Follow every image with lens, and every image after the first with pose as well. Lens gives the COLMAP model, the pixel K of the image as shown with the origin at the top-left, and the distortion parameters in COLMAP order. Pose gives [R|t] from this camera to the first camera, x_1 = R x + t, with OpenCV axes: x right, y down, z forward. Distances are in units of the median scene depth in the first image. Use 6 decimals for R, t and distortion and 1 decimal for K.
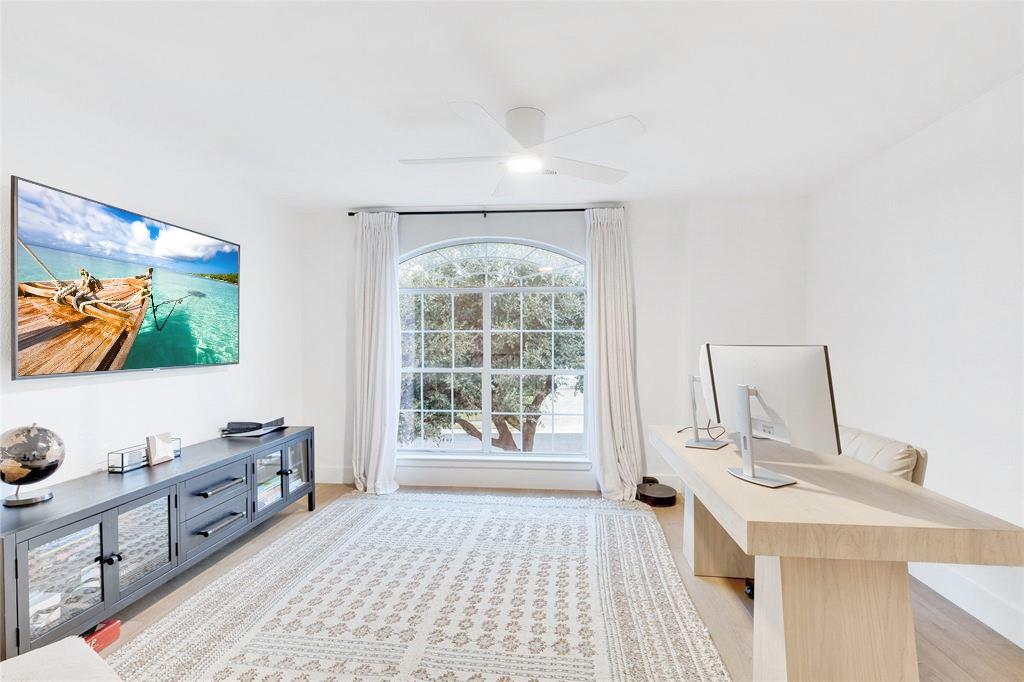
lens RADIAL K [[472.4, 0, 511.8], [0, 472.4, 342.4], [0, 0, 1]] dist [-0.002124, -0.000343]
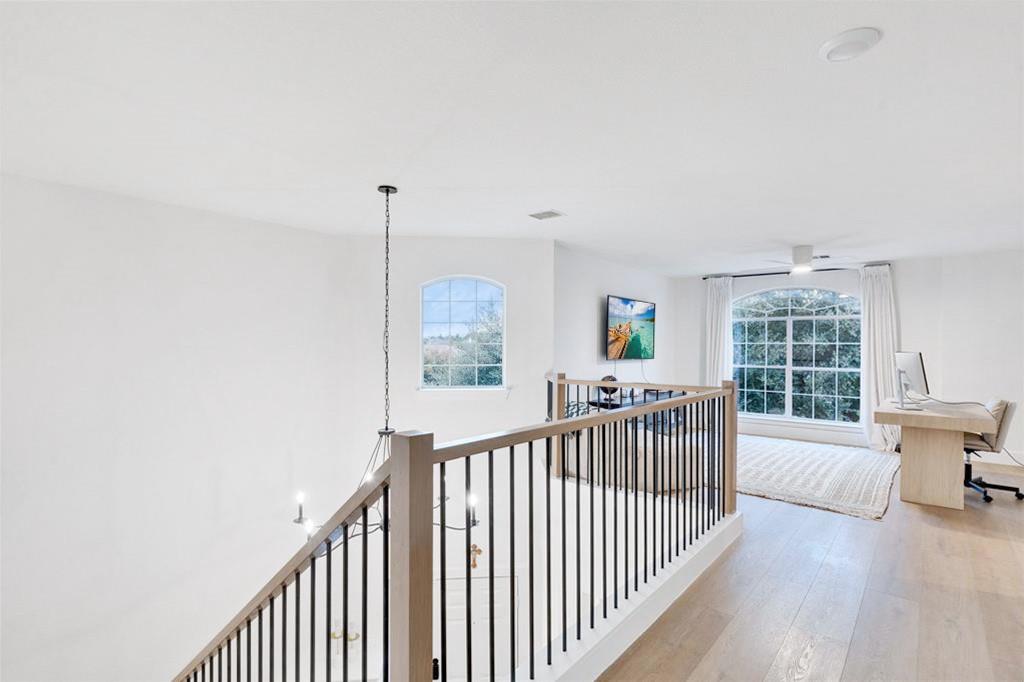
lens RADIAL K [[472.4, 0, 517.7], [0, 472.4, 358.8], [0, 0, 1]] dist [-0.002124, -0.000343]
pose [[0.815555, 0.018669, -0.578379, 0.140055], [-0.007029, 0.999725, 0.022357, -0.000098], [0.578637, -0.014168, 0.815462, -0.967960]]
